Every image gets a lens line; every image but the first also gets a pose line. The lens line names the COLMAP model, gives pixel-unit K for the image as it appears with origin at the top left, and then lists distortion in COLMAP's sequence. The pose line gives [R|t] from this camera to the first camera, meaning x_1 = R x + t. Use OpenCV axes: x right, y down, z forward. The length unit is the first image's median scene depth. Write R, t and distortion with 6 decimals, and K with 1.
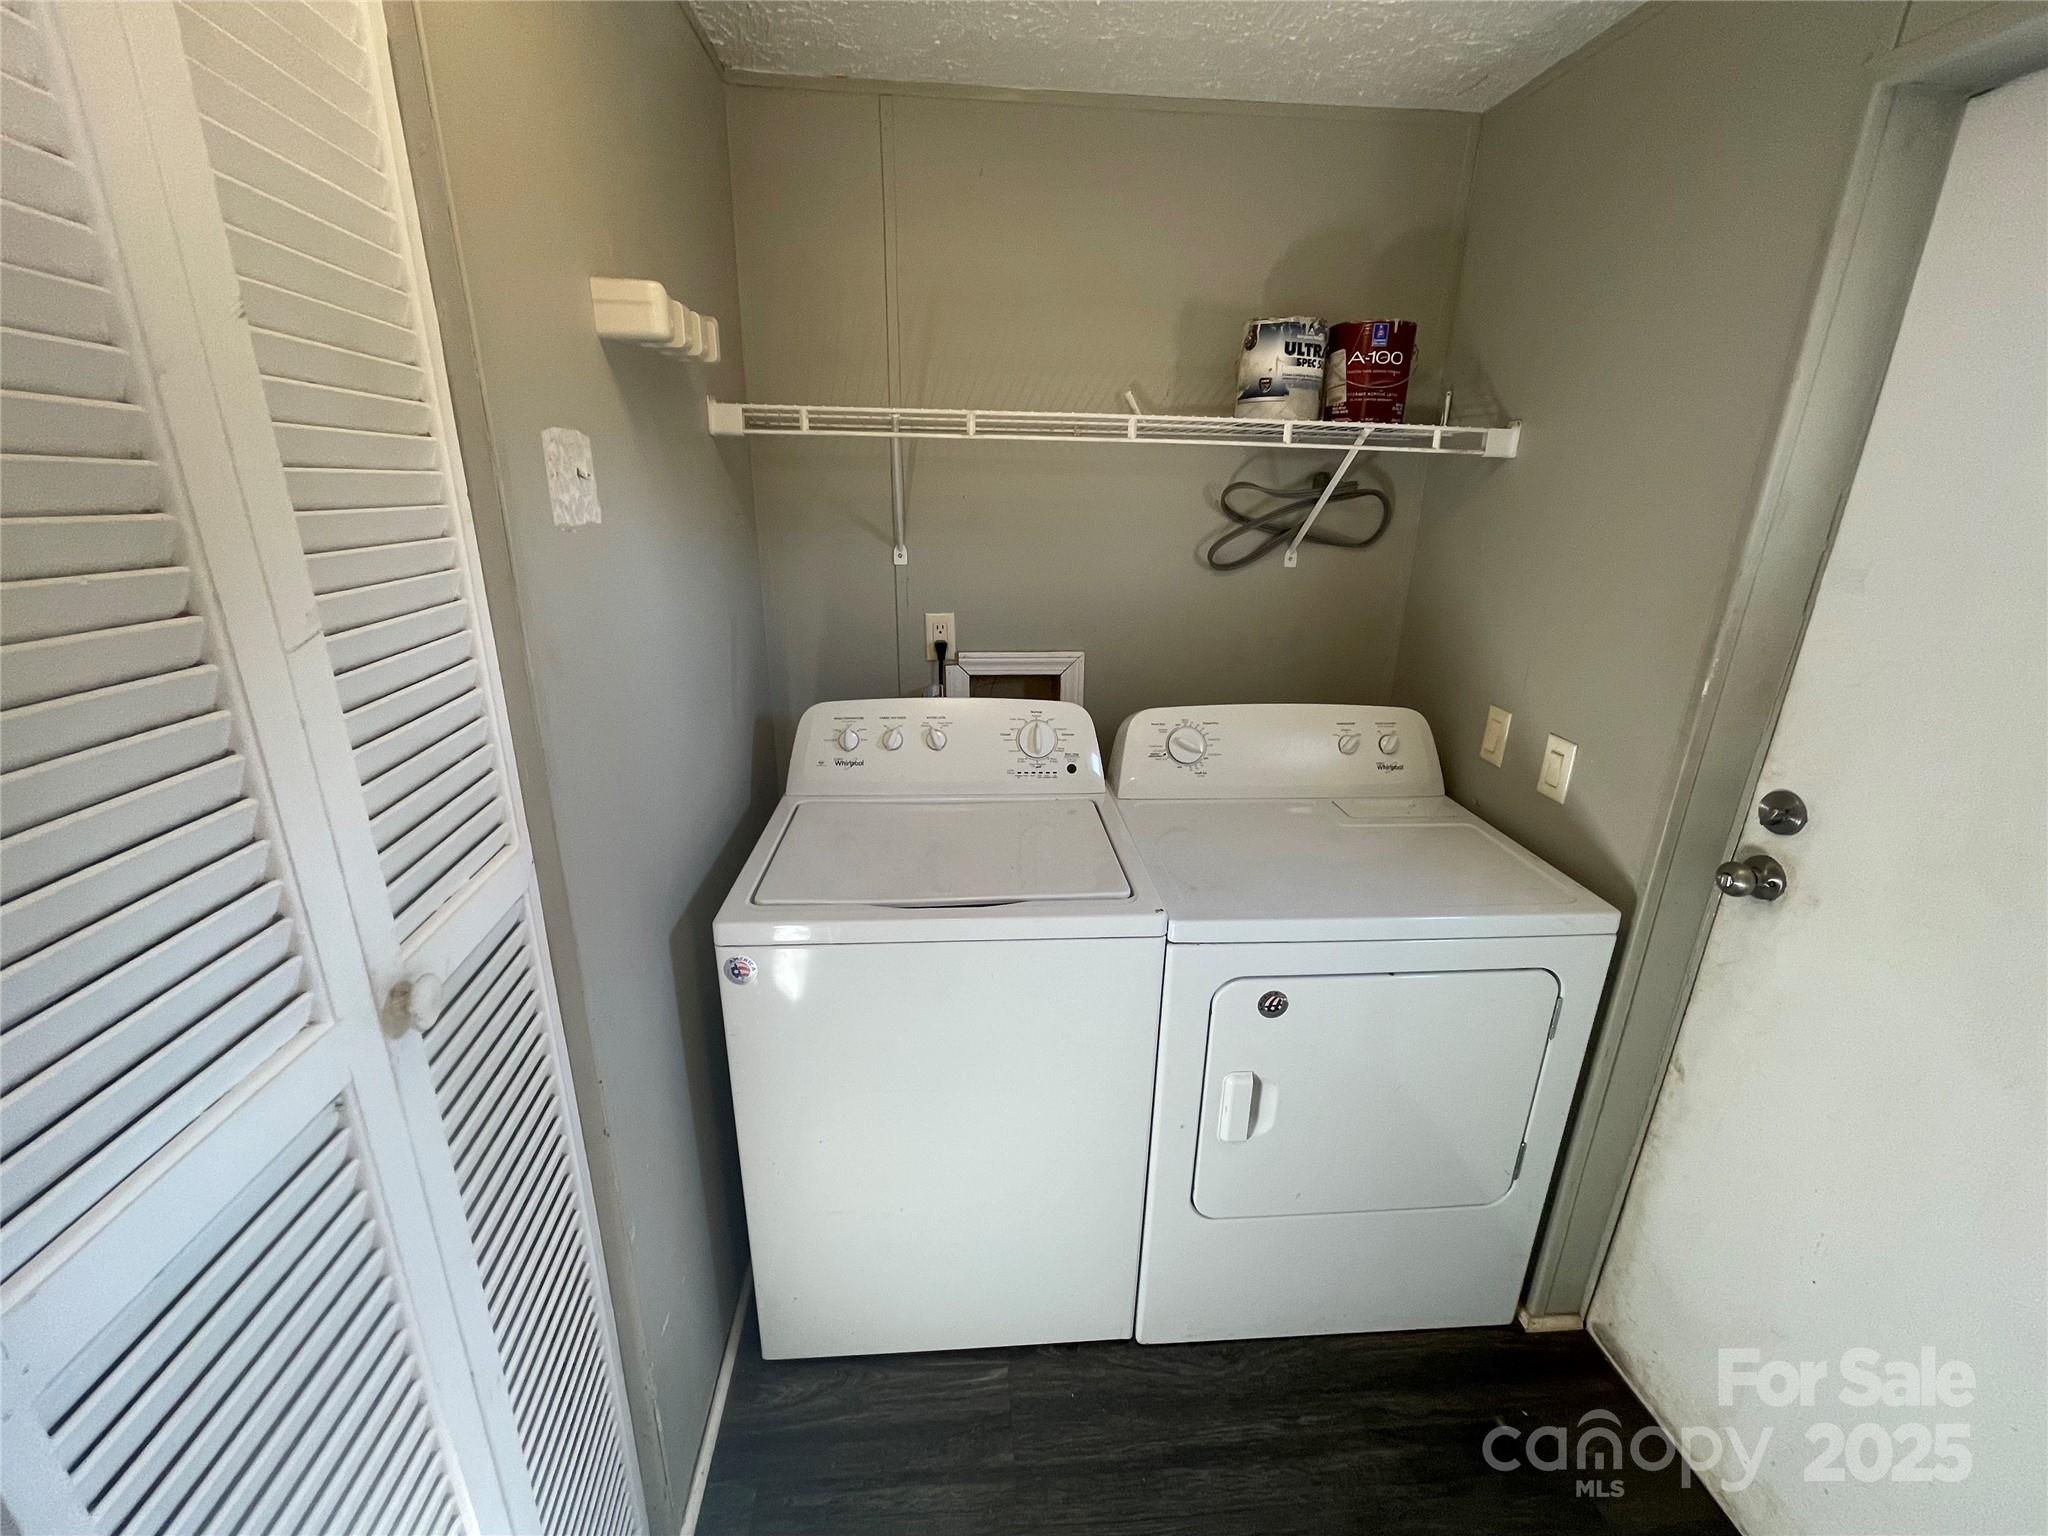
lens RADIAL K [[829.0, 0, 1014.5], [0, 829.0, 757.7], [0, 0, 1]] dist [-0.004164, 0.000686]
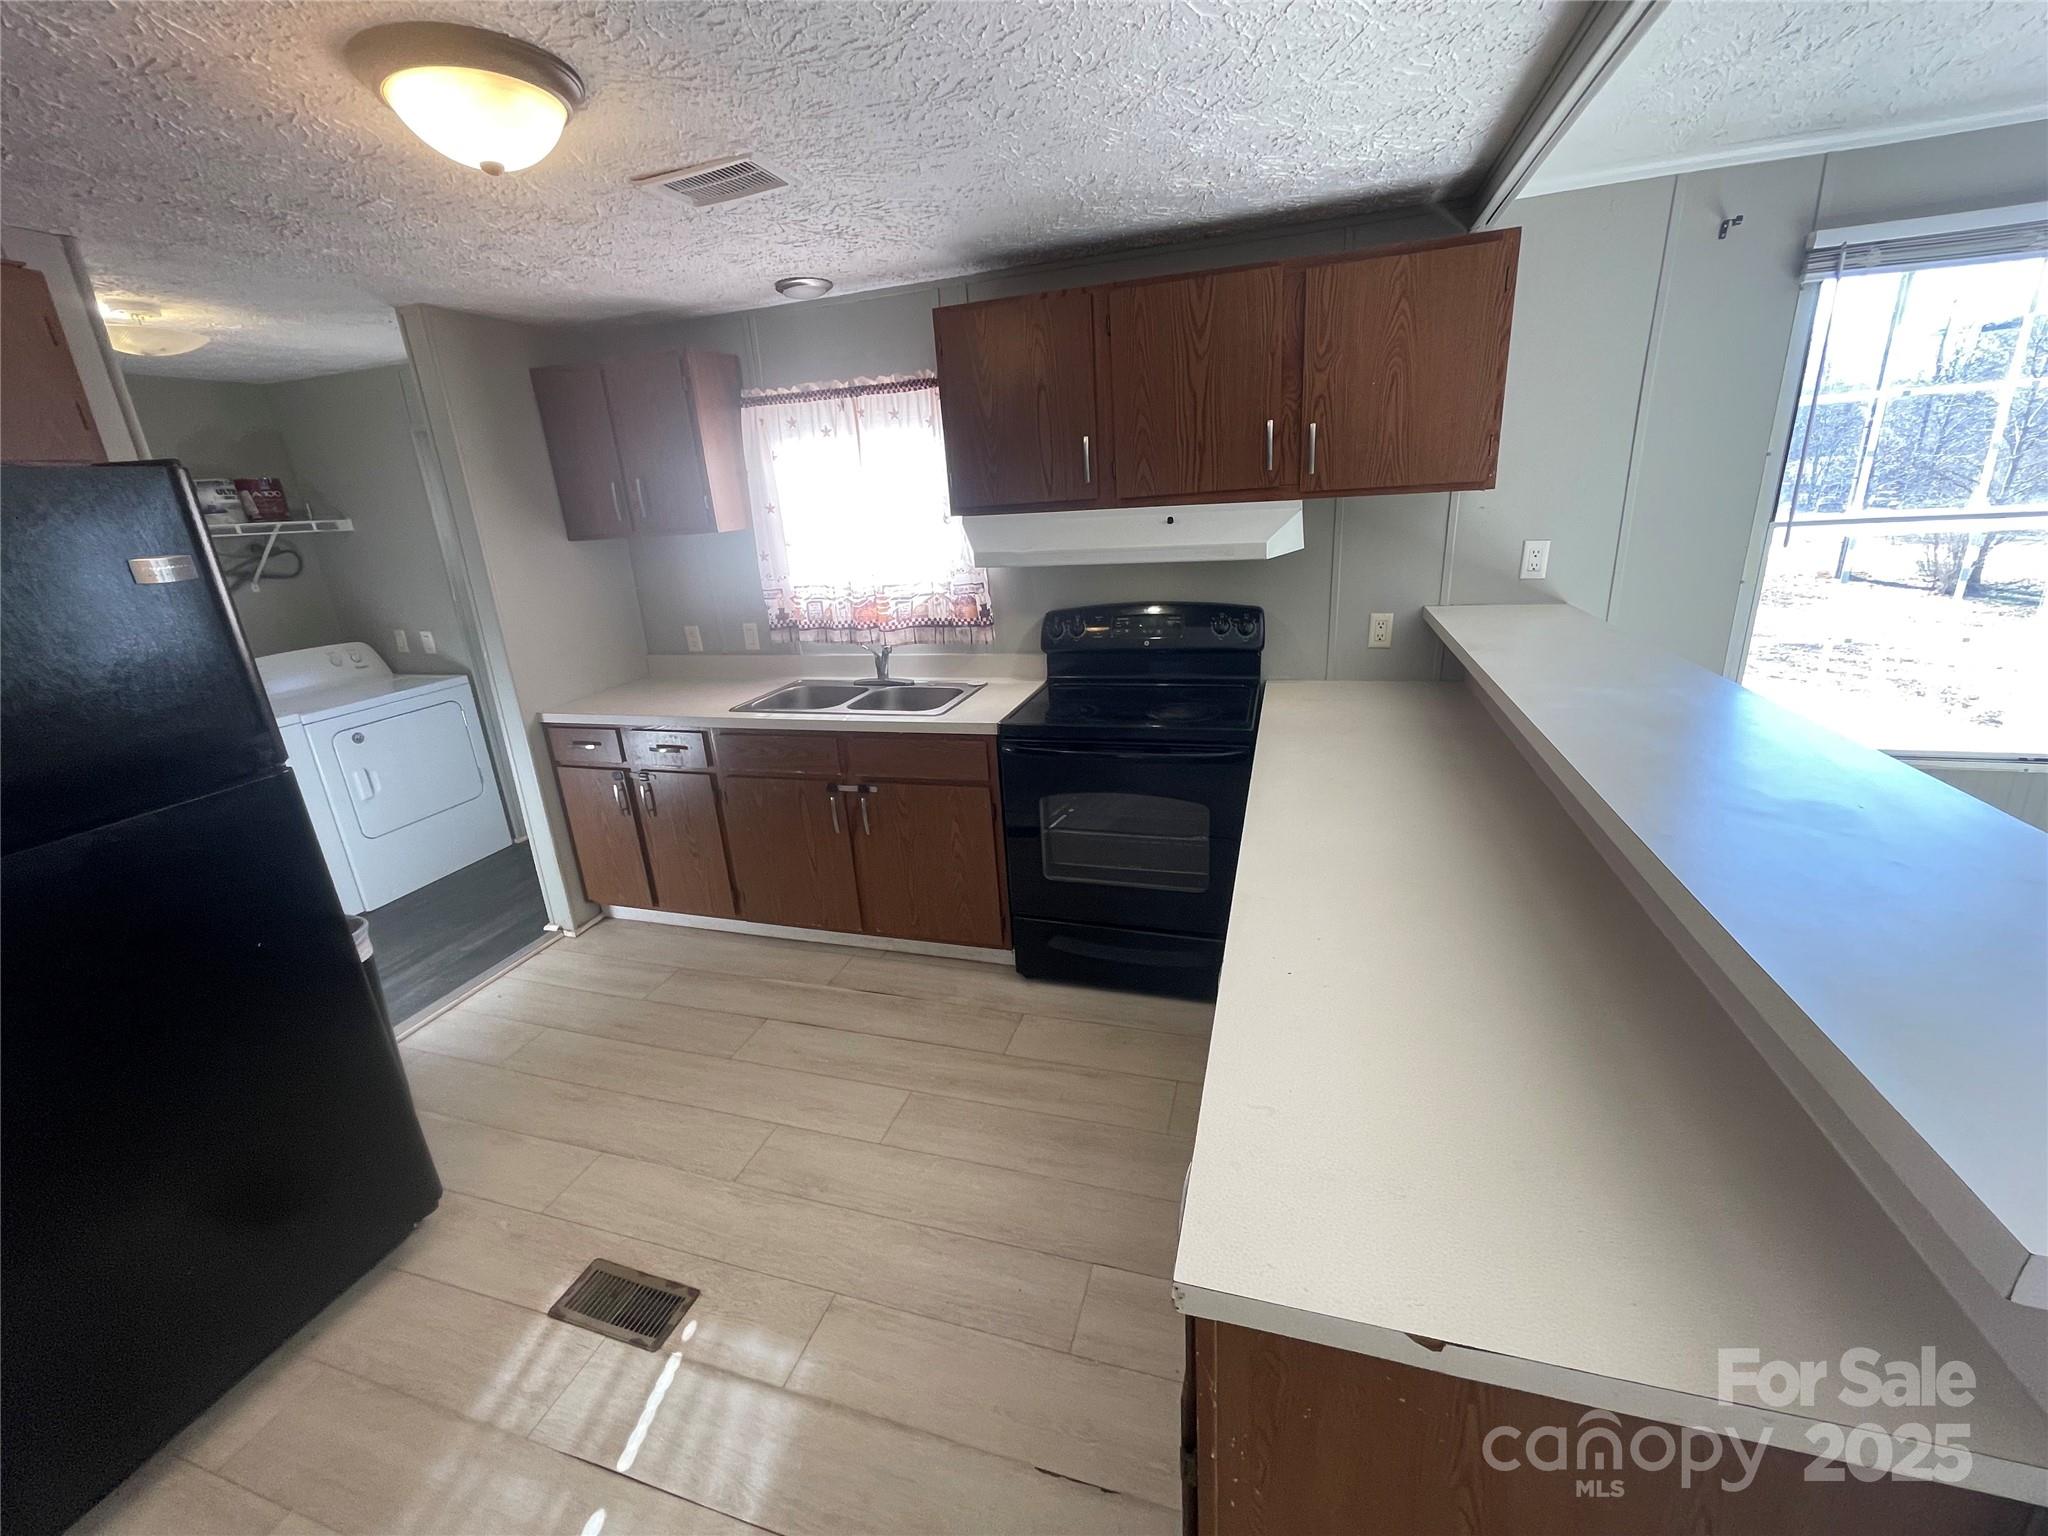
lens RADIAL K [[829.0, 0, 1021.9], [0, 829.0, 749.6], [0, 0, 1]] dist [-0.004164, 0.000686]
pose [[0.376715, -0.312545, 0.872010, -0.952297], [0.351717, 0.919126, 0.177488, 0.474362], [-0.856960, 0.239839, 0.456176, -1.597764]]
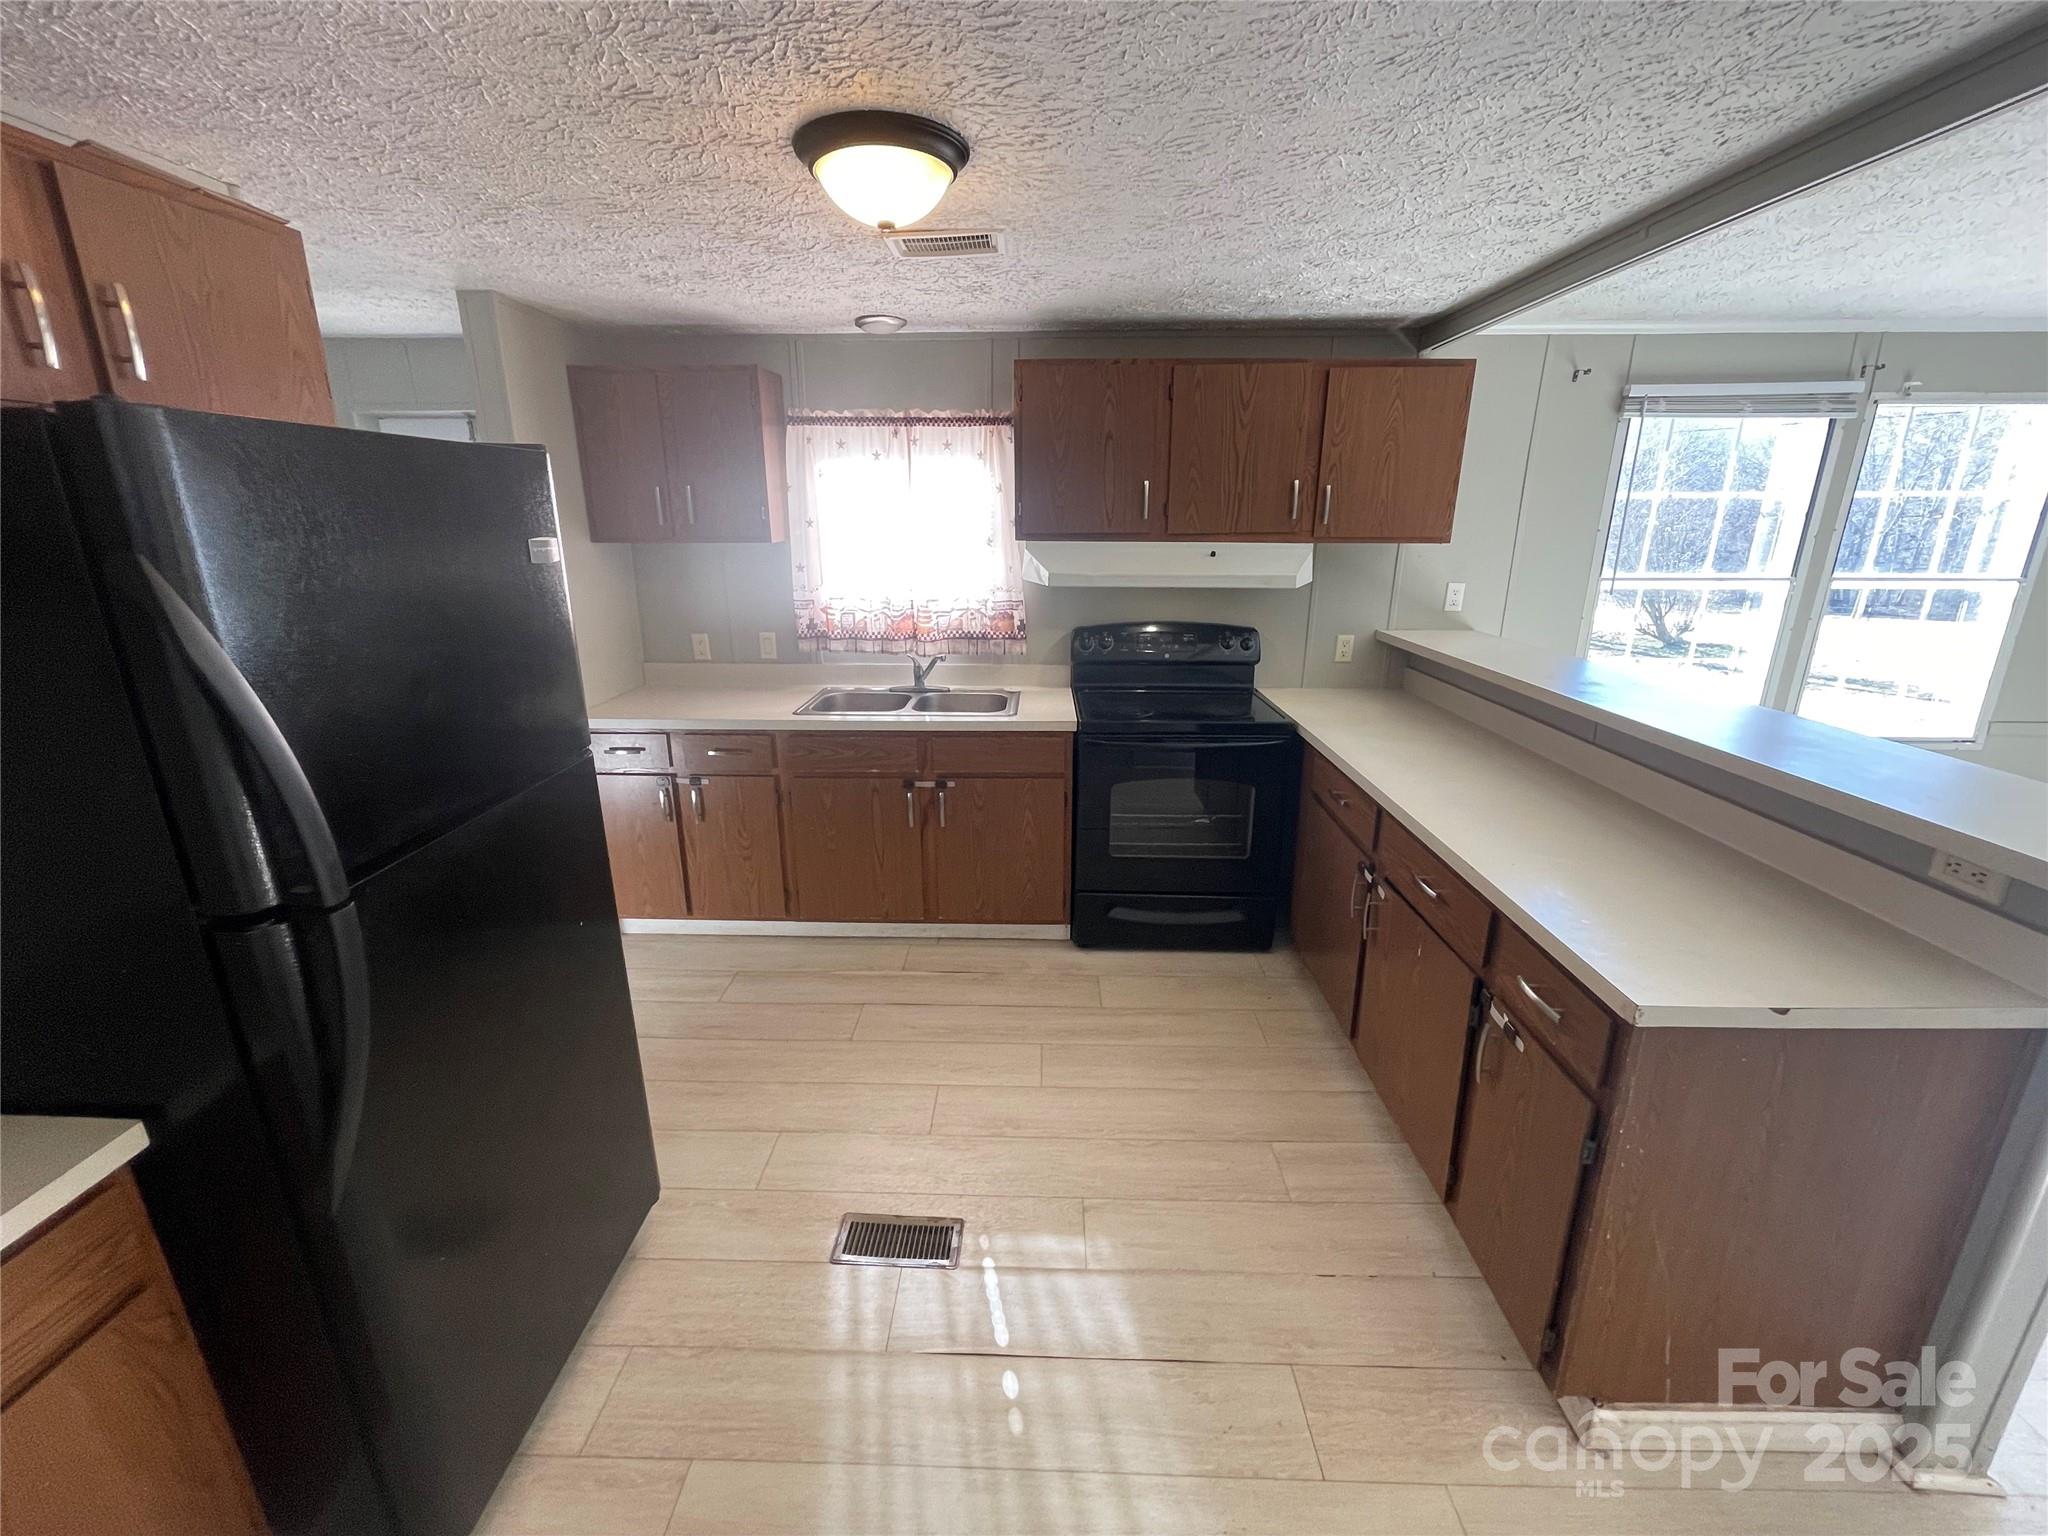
lens RADIAL K [[829.0, 0, 1016.3], [0, 829.0, 749.8], [0, 0, 1]] dist [-0.004164, 0.000686]
pose [[0.107495, -0.283883, 0.952814, -1.328325], [0.309663, 0.920255, 0.239246, 0.280672], [-0.944750, 0.269334, 0.186831, -1.063046]]
